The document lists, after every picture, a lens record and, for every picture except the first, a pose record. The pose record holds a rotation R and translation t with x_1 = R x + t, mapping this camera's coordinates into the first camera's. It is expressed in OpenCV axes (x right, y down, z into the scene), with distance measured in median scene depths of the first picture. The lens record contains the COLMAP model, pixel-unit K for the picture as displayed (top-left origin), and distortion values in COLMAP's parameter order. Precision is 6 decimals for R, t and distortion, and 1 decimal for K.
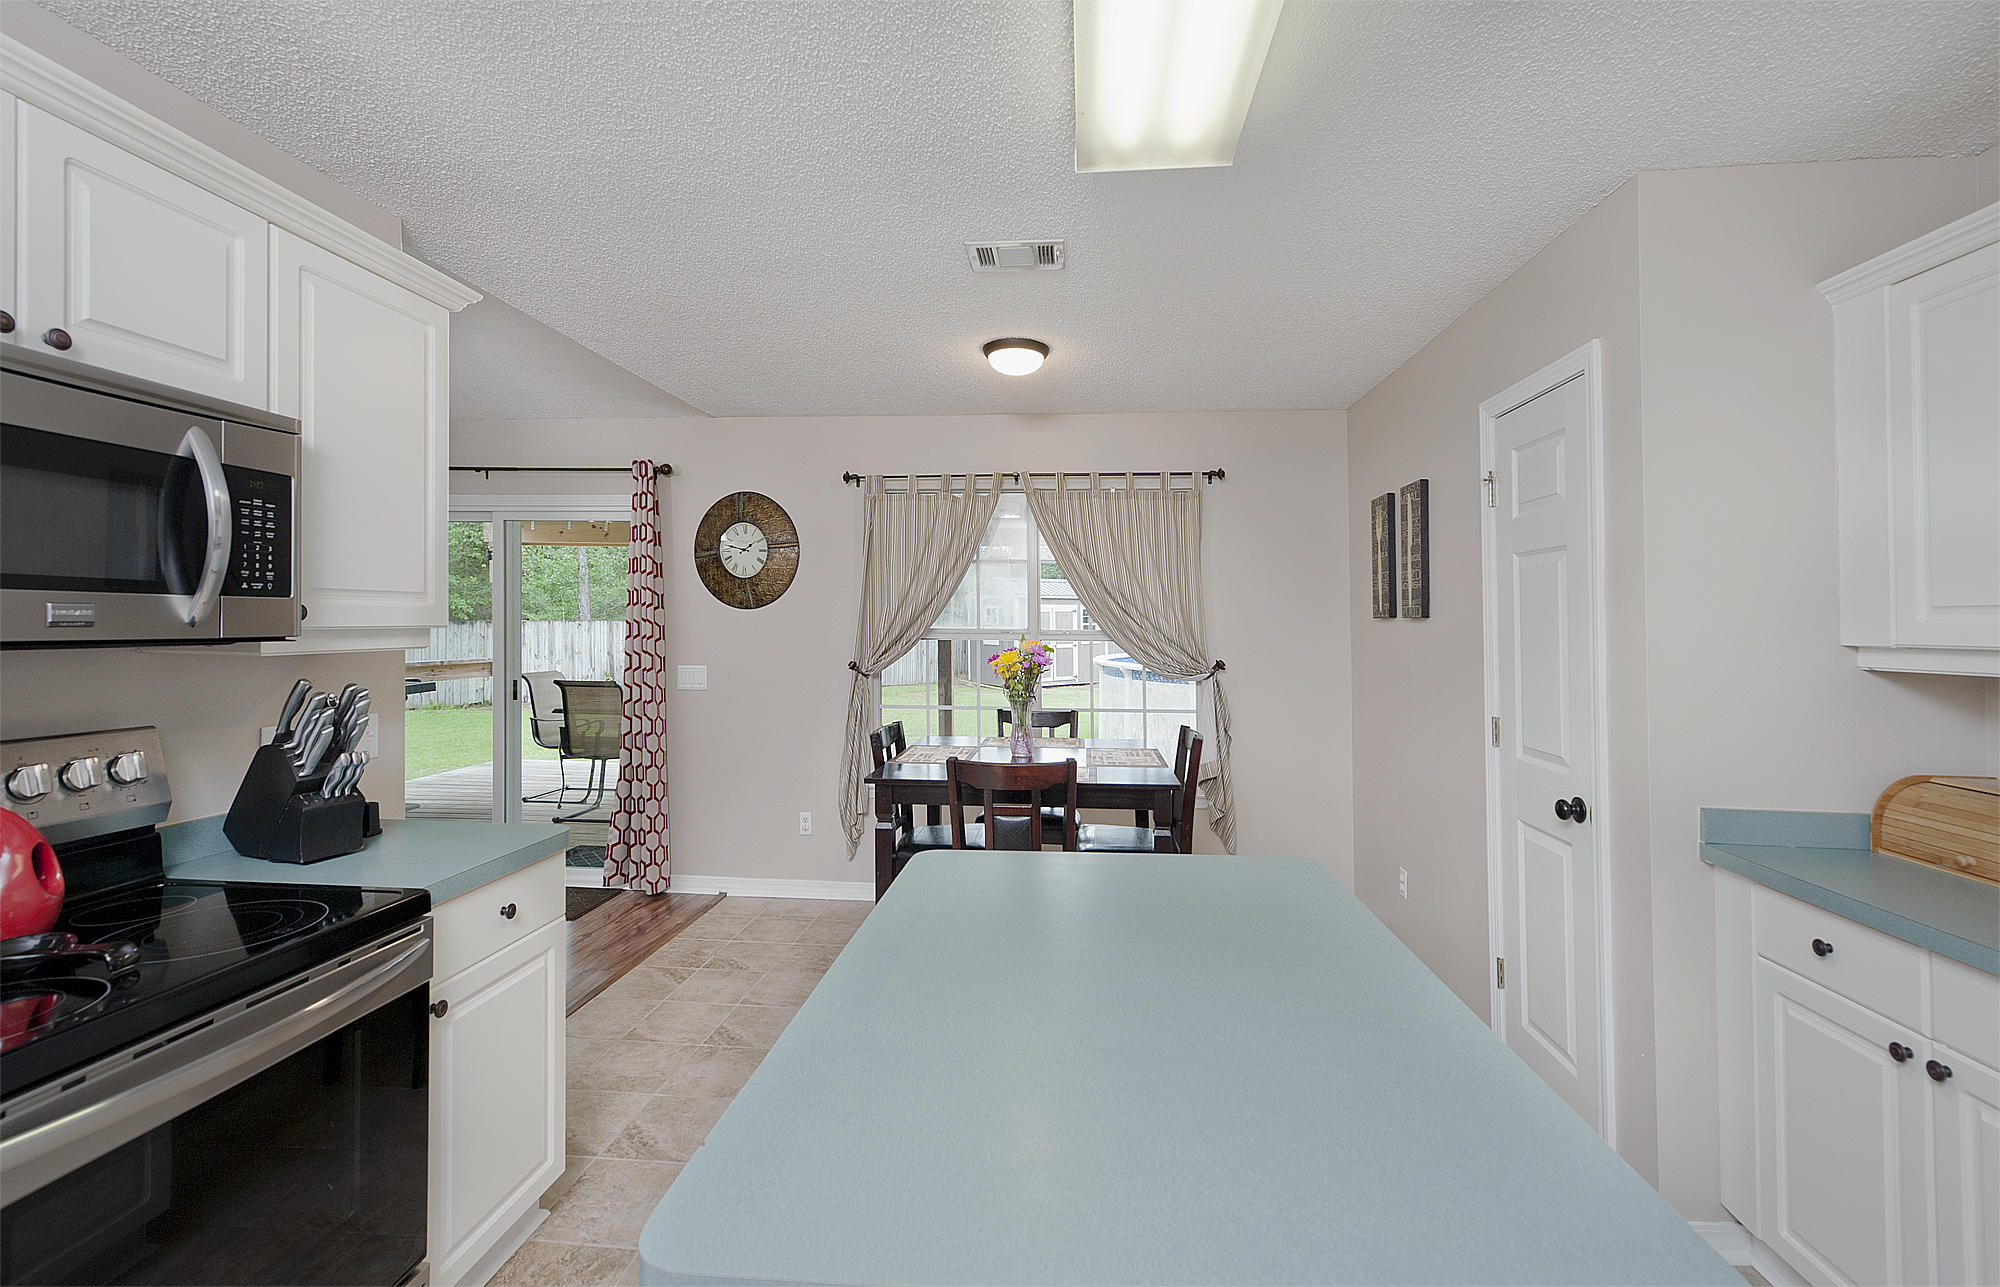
lens RADIAL K [[837.3, 0, 1005.4], [0, 837.3, 627.3], [0, 0, 1]] dist [0.037624, 0.000055]
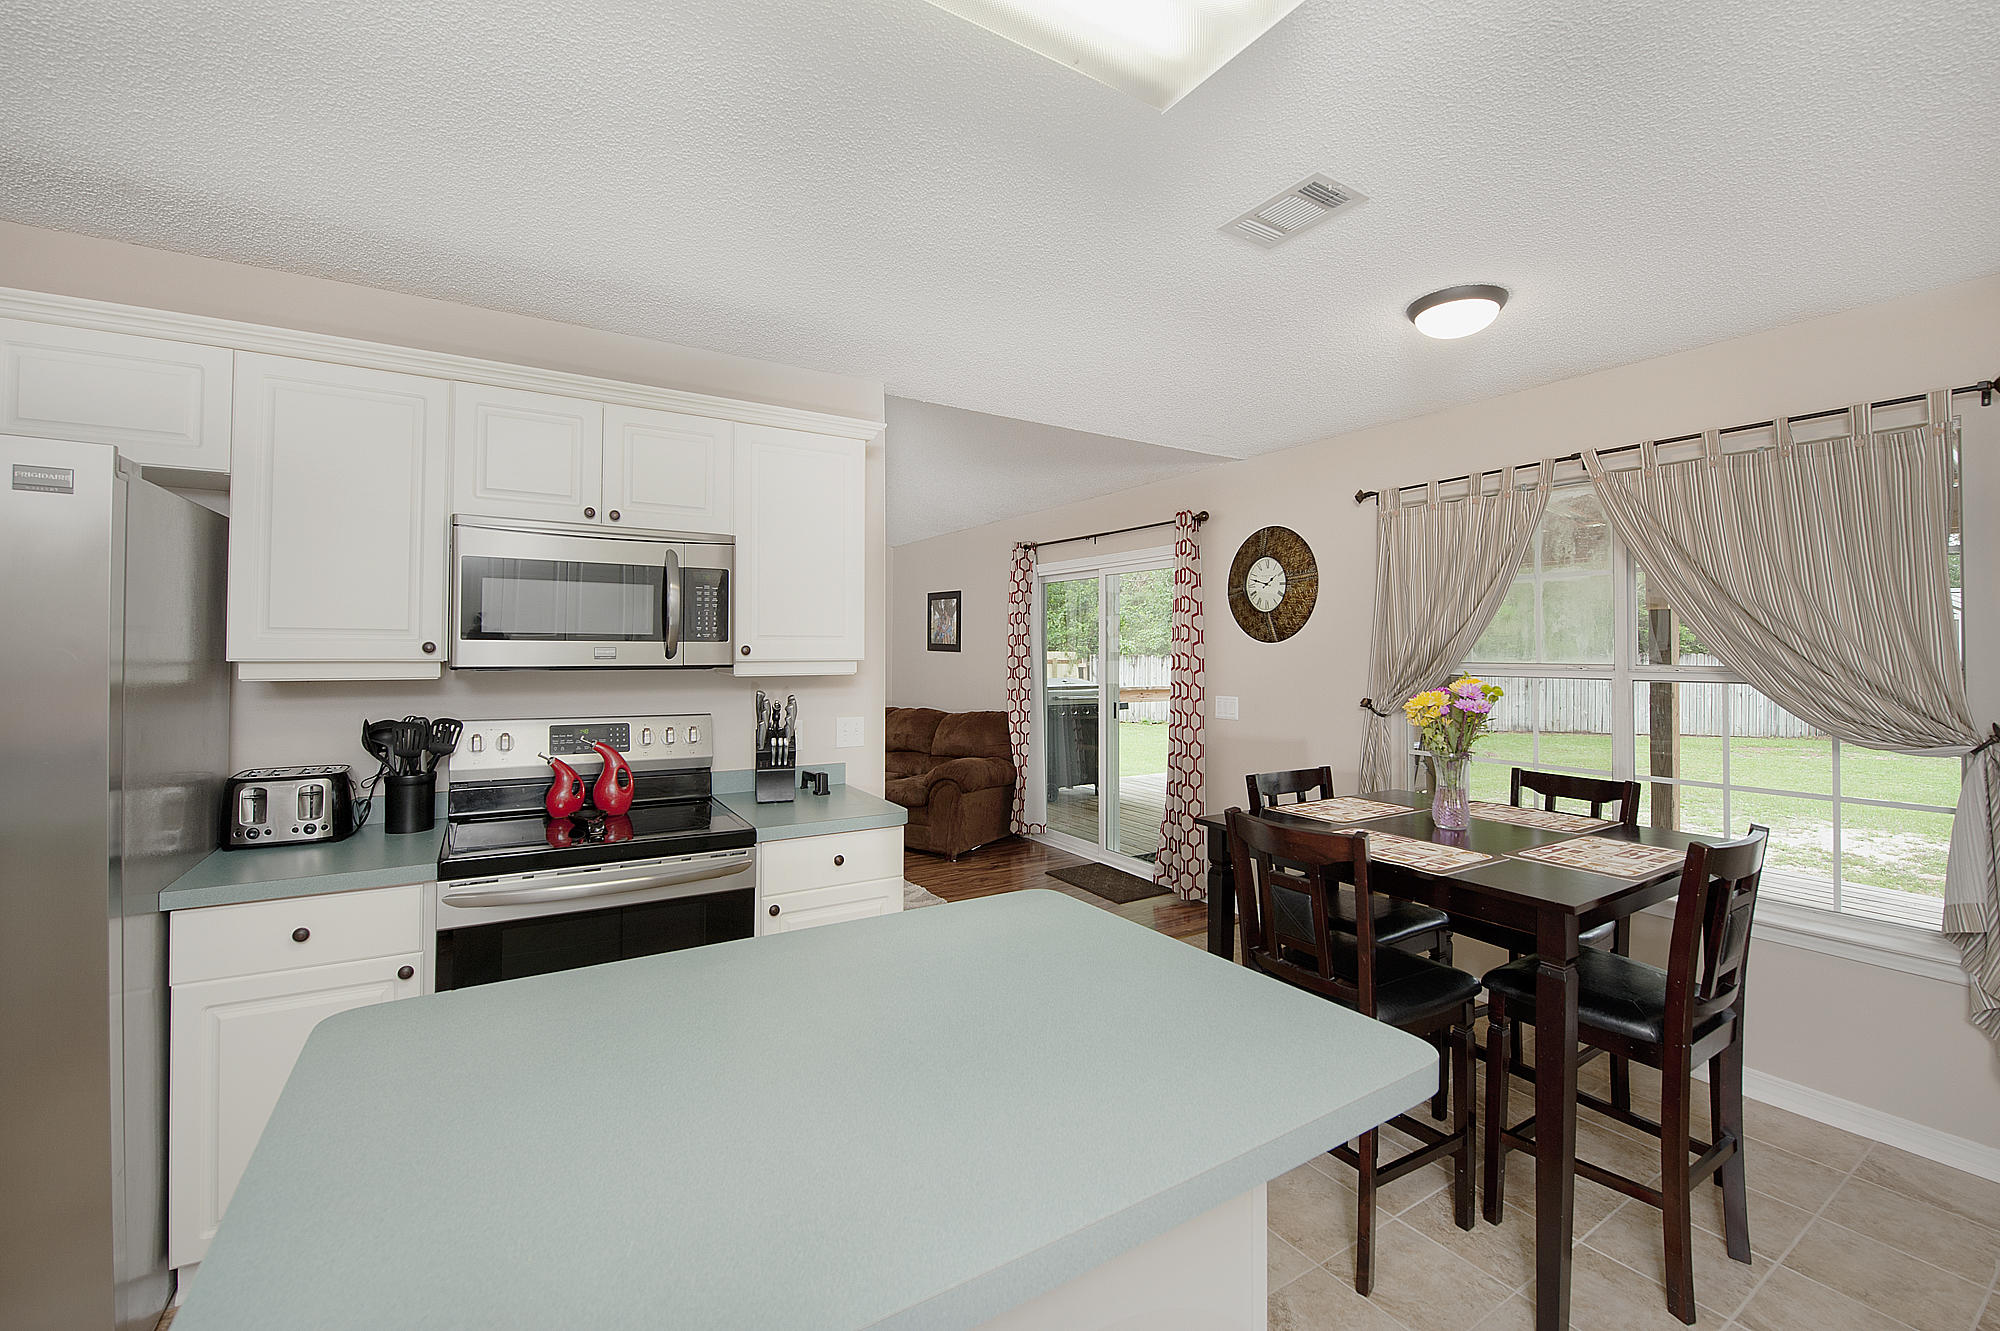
lens RADIAL K [[795.5, 0, 1000.0], [0, 795.5, 665.5], [0, 0, 1]] dist [0.000673, -0.004332]
pose [[0.614439, 0.008233, -0.788921, 0.249496], [-0.003679, 0.999965, 0.007570, -0.000399], [0.788955, -0.001749, 0.614448, 0.157285]]
